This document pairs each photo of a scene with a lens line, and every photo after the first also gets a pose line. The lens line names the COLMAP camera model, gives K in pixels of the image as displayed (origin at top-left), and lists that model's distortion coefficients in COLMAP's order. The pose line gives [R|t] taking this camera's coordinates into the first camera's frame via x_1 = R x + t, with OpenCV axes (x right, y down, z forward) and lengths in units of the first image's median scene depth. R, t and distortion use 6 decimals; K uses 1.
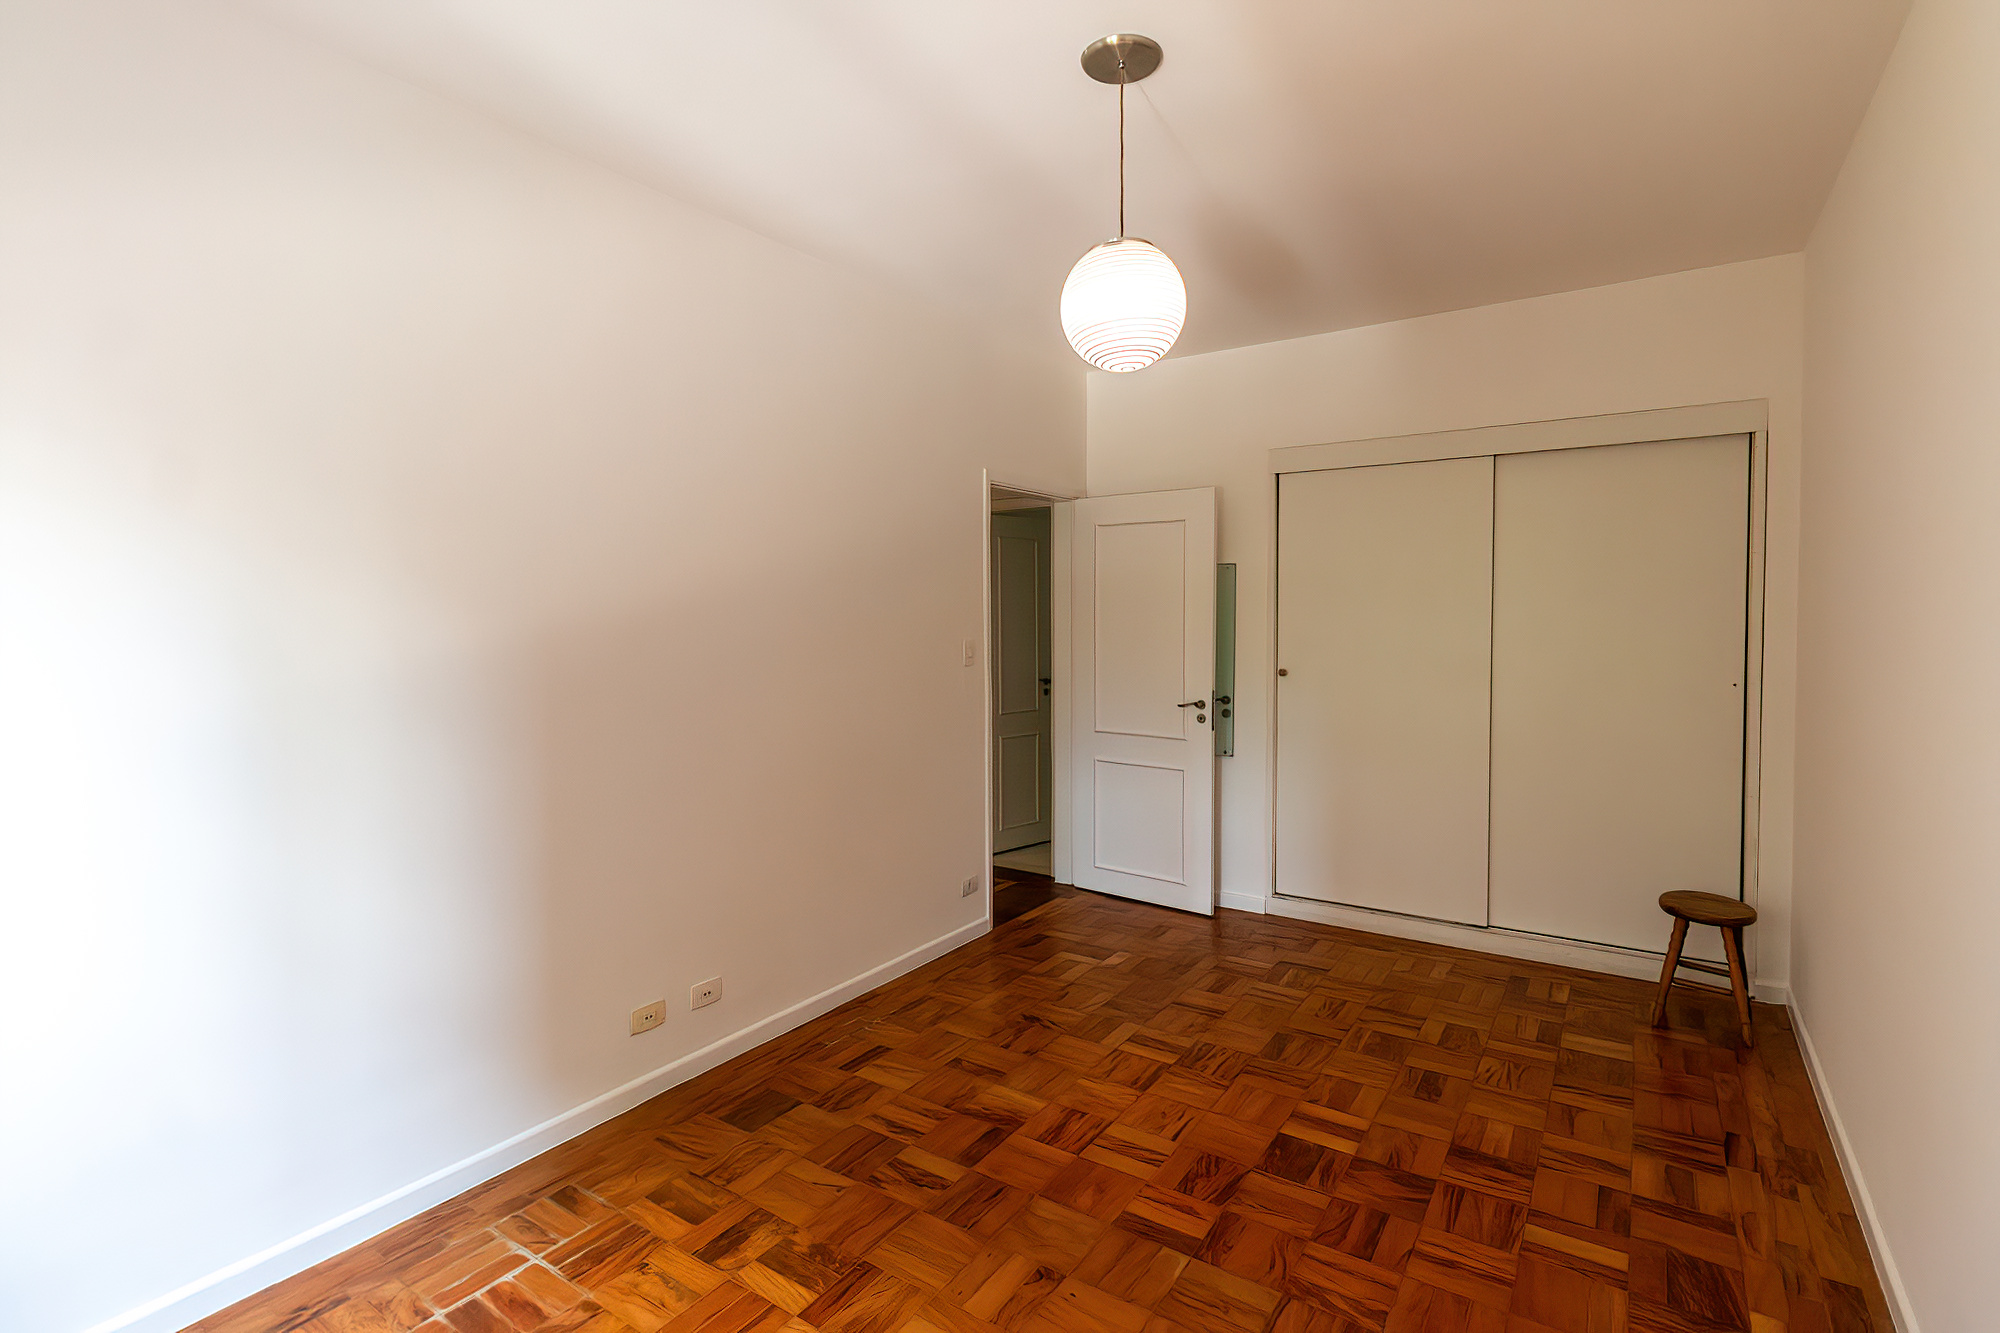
lens RADIAL K [[954.3, 0, 1020.1], [0, 954.3, 652.8], [0, 0, 1]] dist [0.001641, 0.000379]
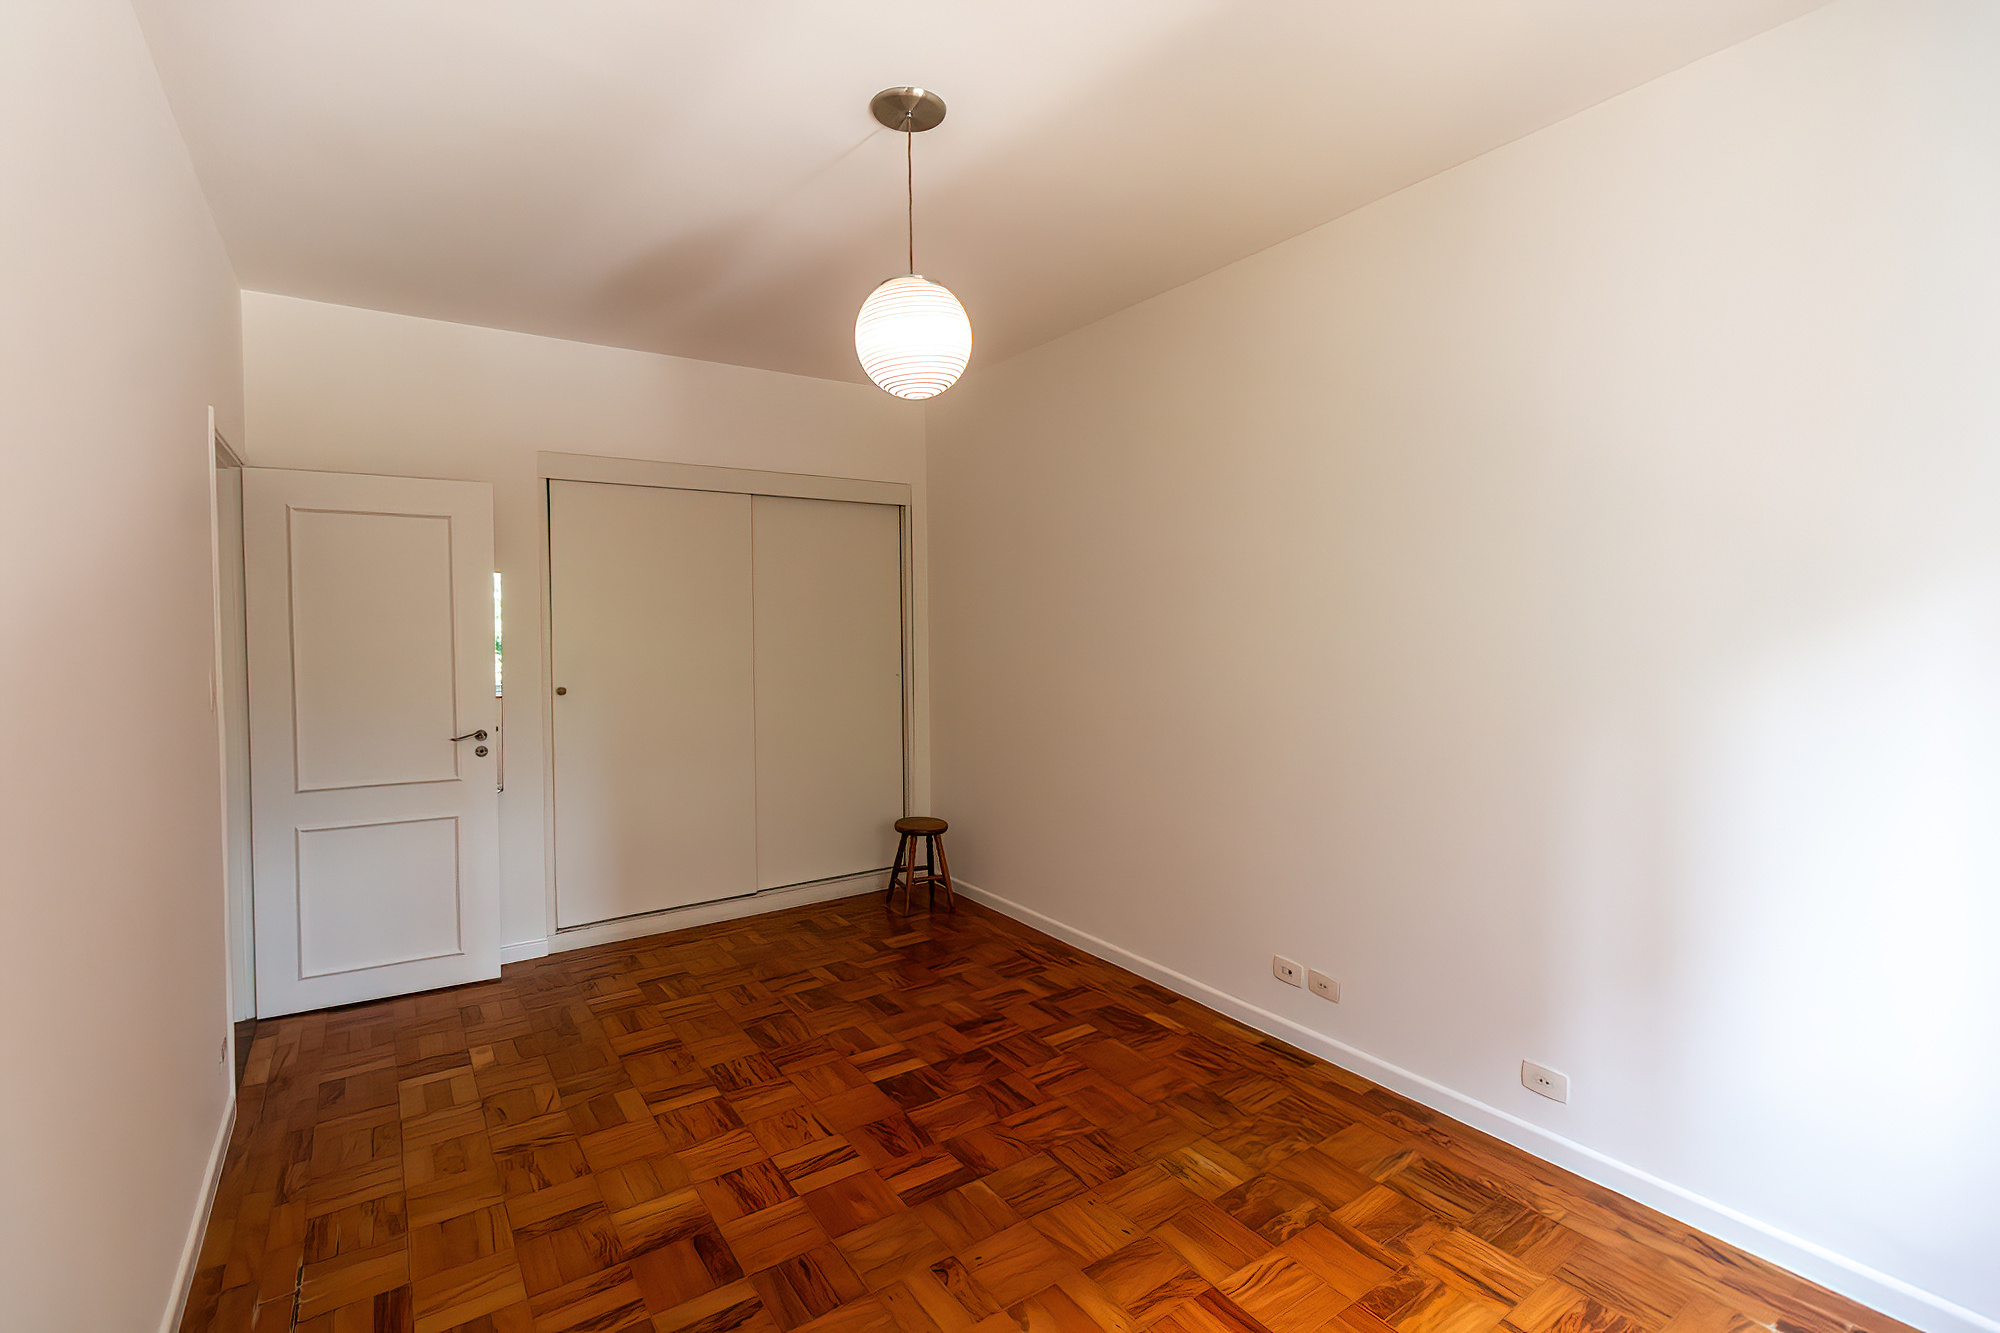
lens RADIAL K [[911.2, 0, 1008.4], [0, 911.2, 648.8], [0, 0, 1]] dist [0.001887, -0.000081]
pose [[0.367912, -0.023682, 0.929559, -0.568310], [0.046399, 0.998898, 0.007084, -0.009952], [-0.928702, 0.040524, 0.368606, 0.371153]]
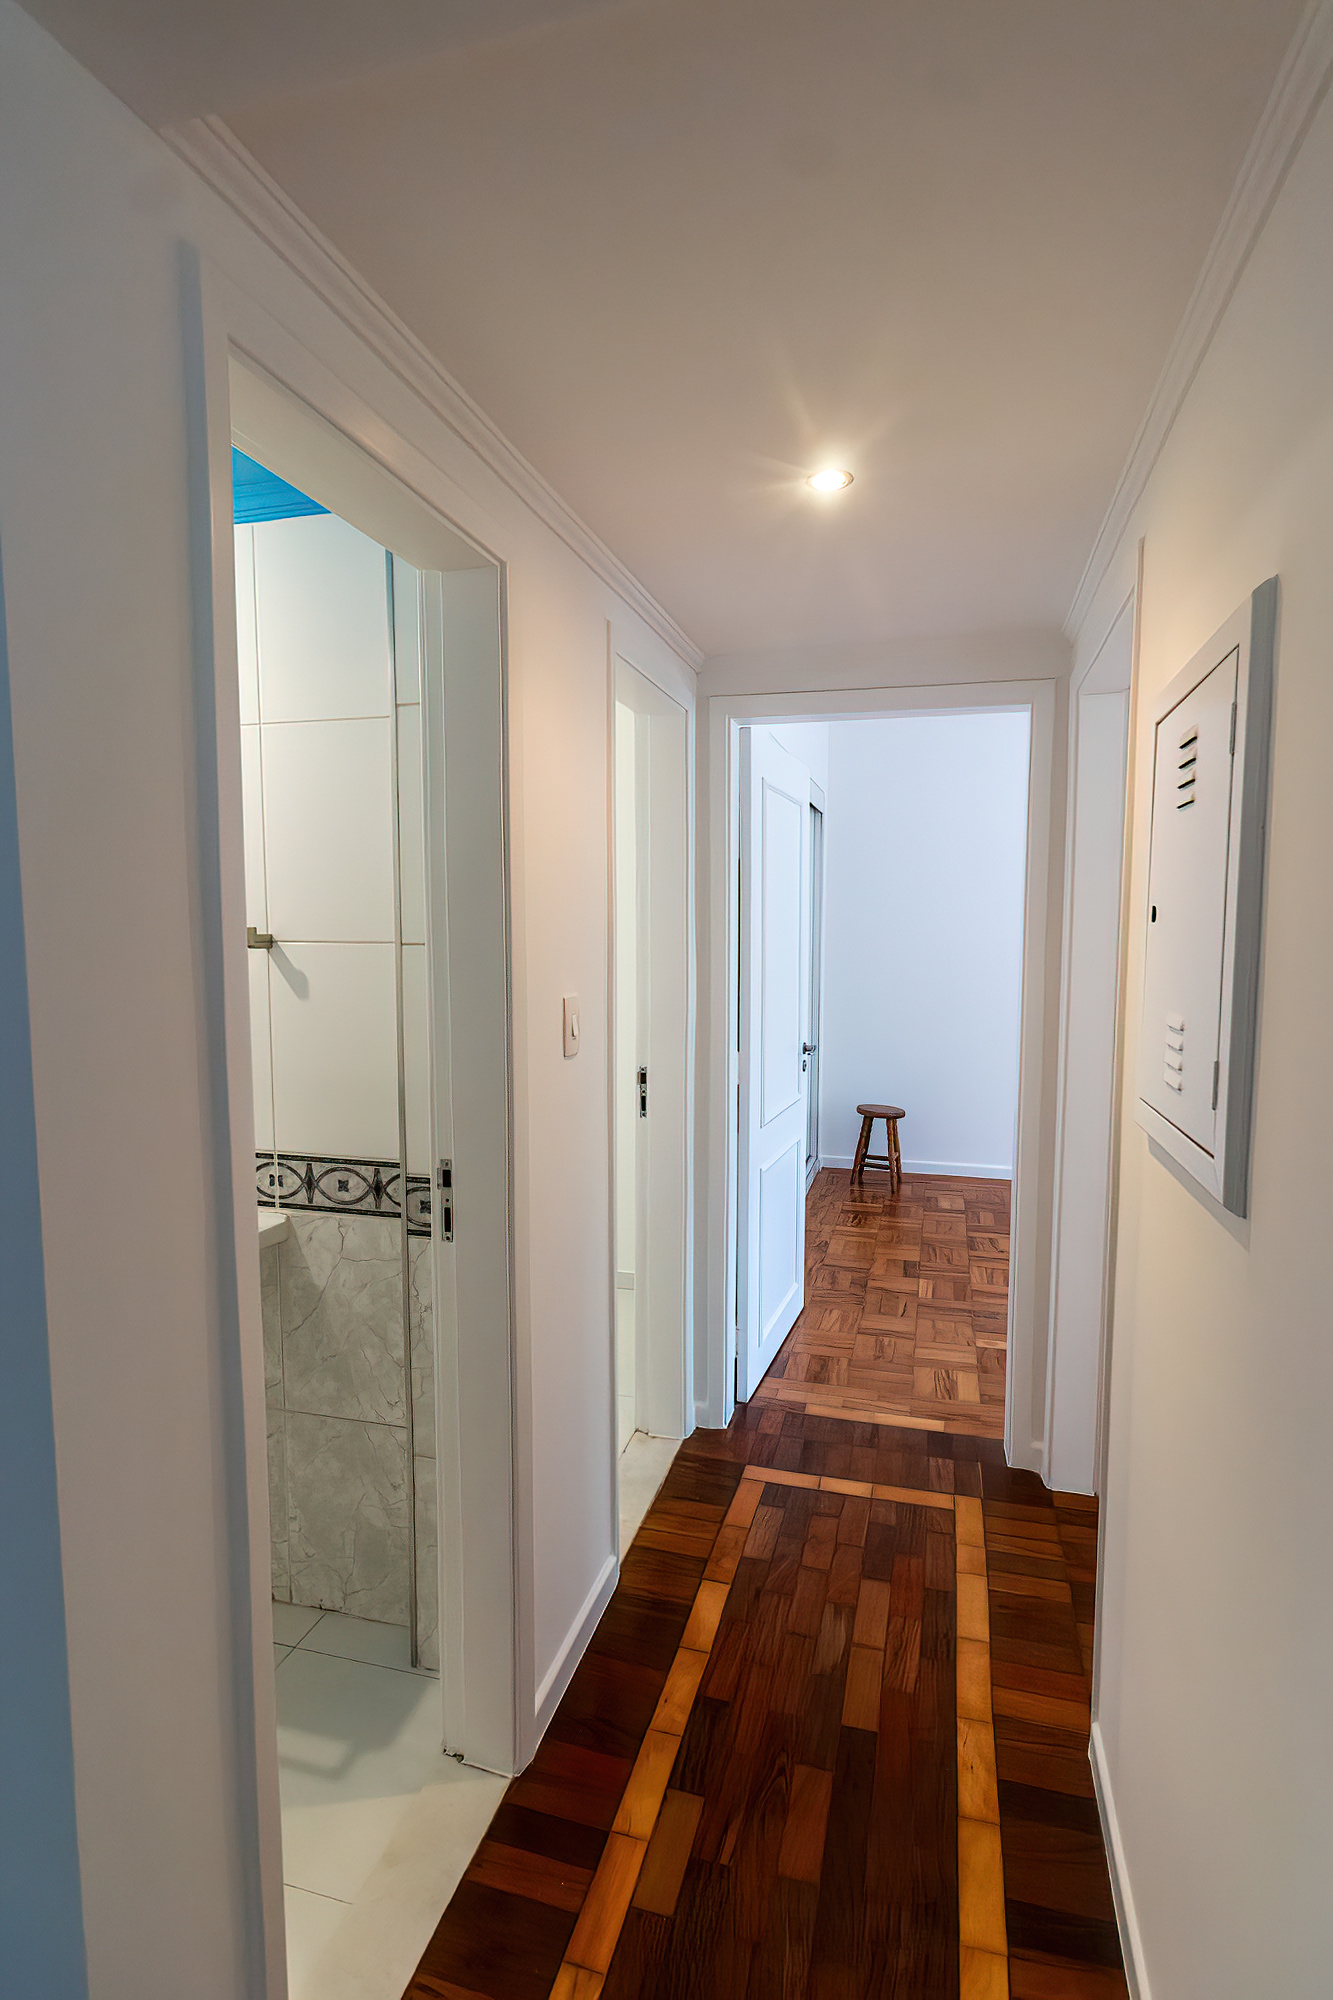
lens RADIAL K [[911.2, 0, 668.2], [0, 911.2, 1016.9], [0, 0, 1]] dist [0.001887, -0.000081]
pose [[-0.309164, -0.076184, 0.947952, -0.697922], [0.036335, 0.995112, 0.091824, -0.064360], [-0.950314, 0.062833, -0.304885, 1.932030]]
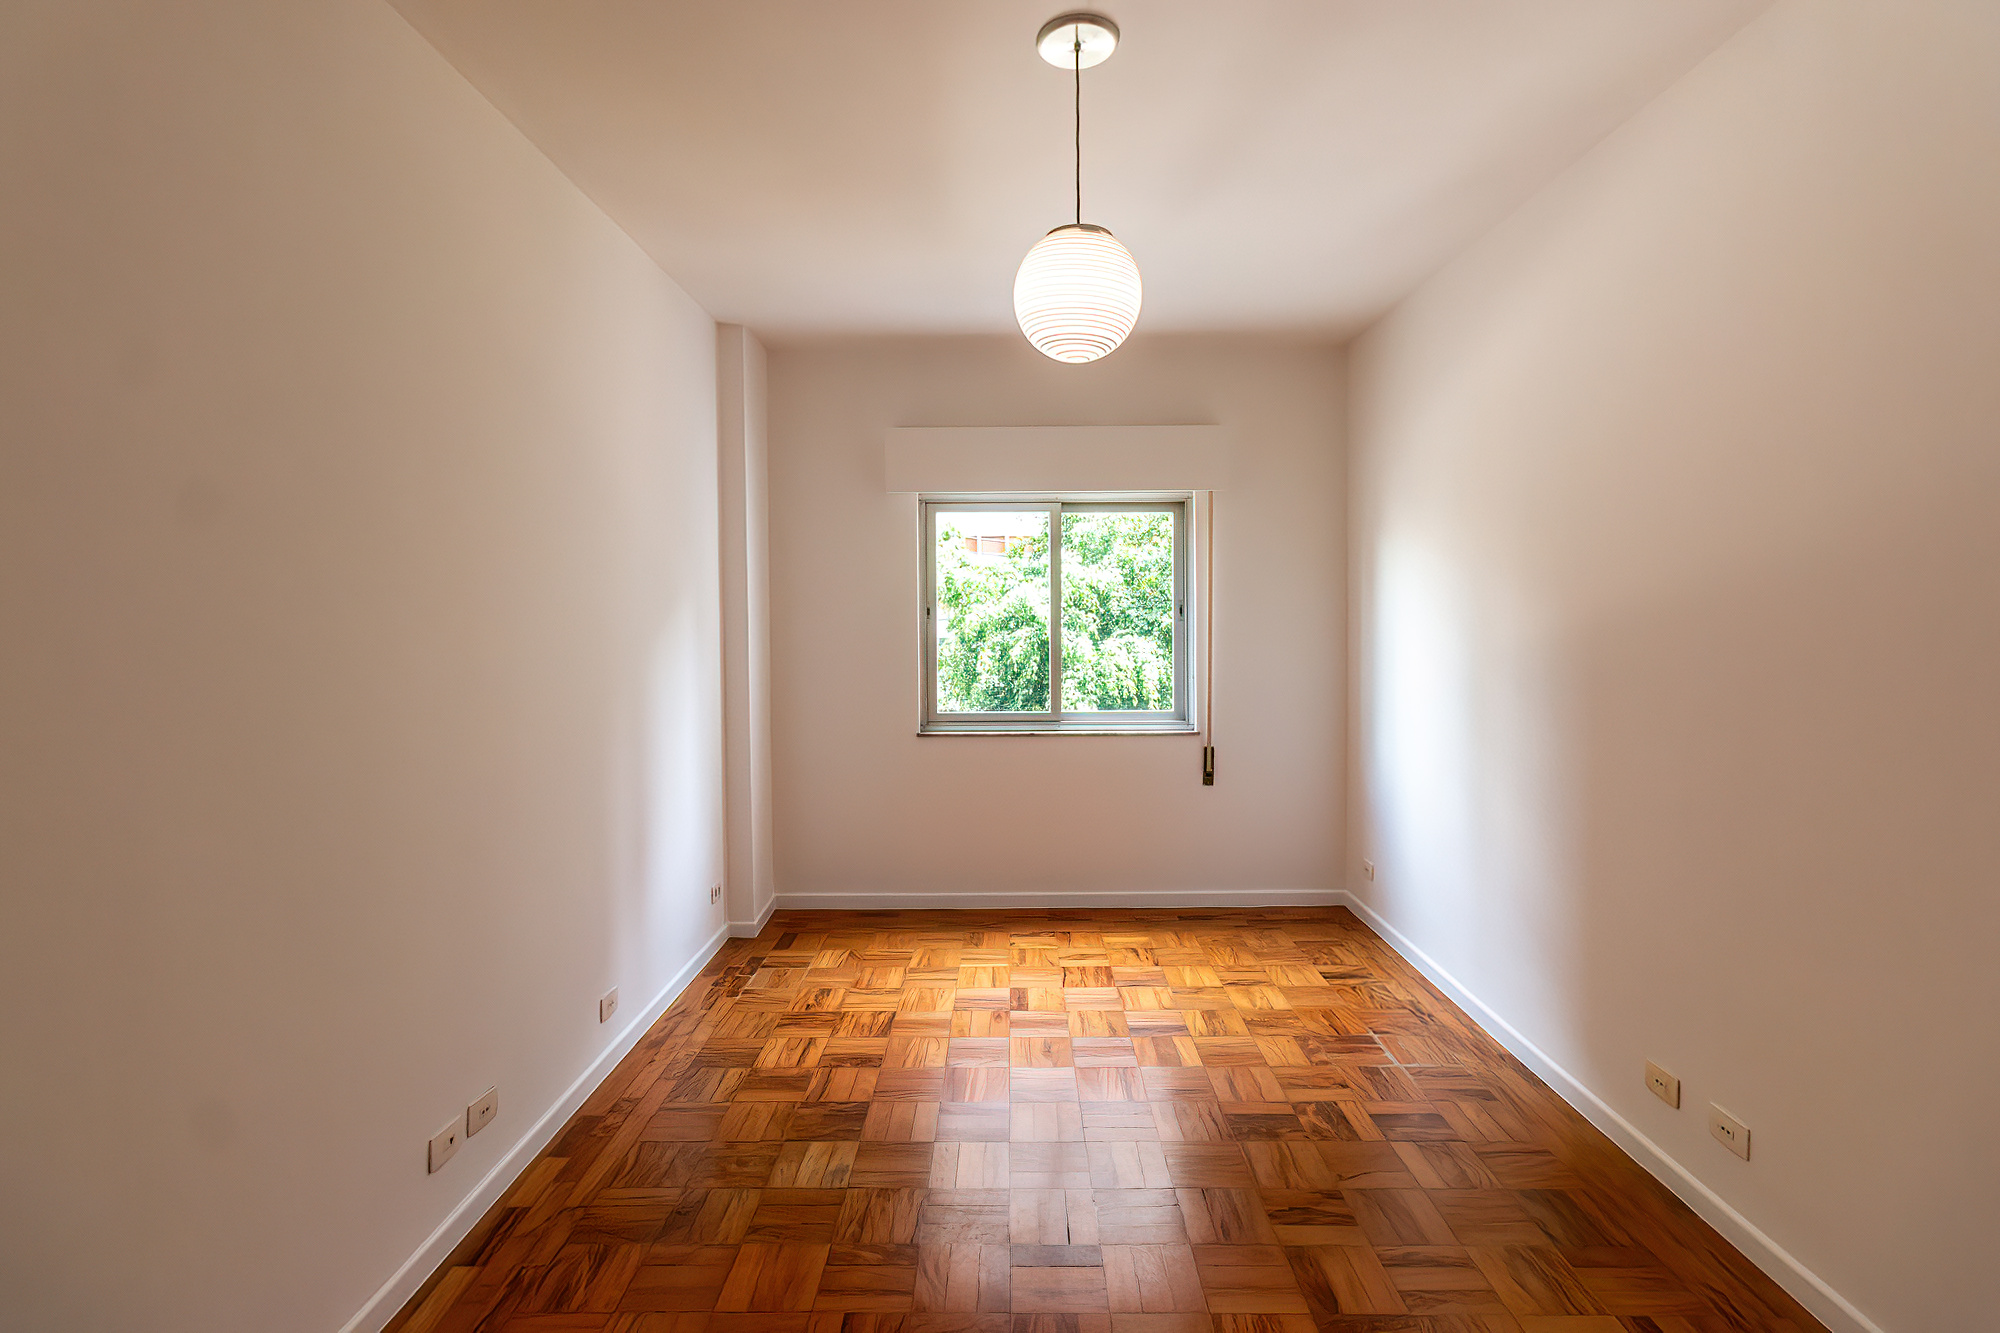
lens RADIAL K [[909.8, 0, 1005.0], [0, 909.8, 643.8], [0, 0, 1]] dist [0.001831, 0.000034]
pose [[-0.839988, 0.025922, -0.541986, 0.480442], [-0.012585, 0.997659, 0.067220, -0.047924], [0.542459, 0.063284, -0.837695, 1.227293]]
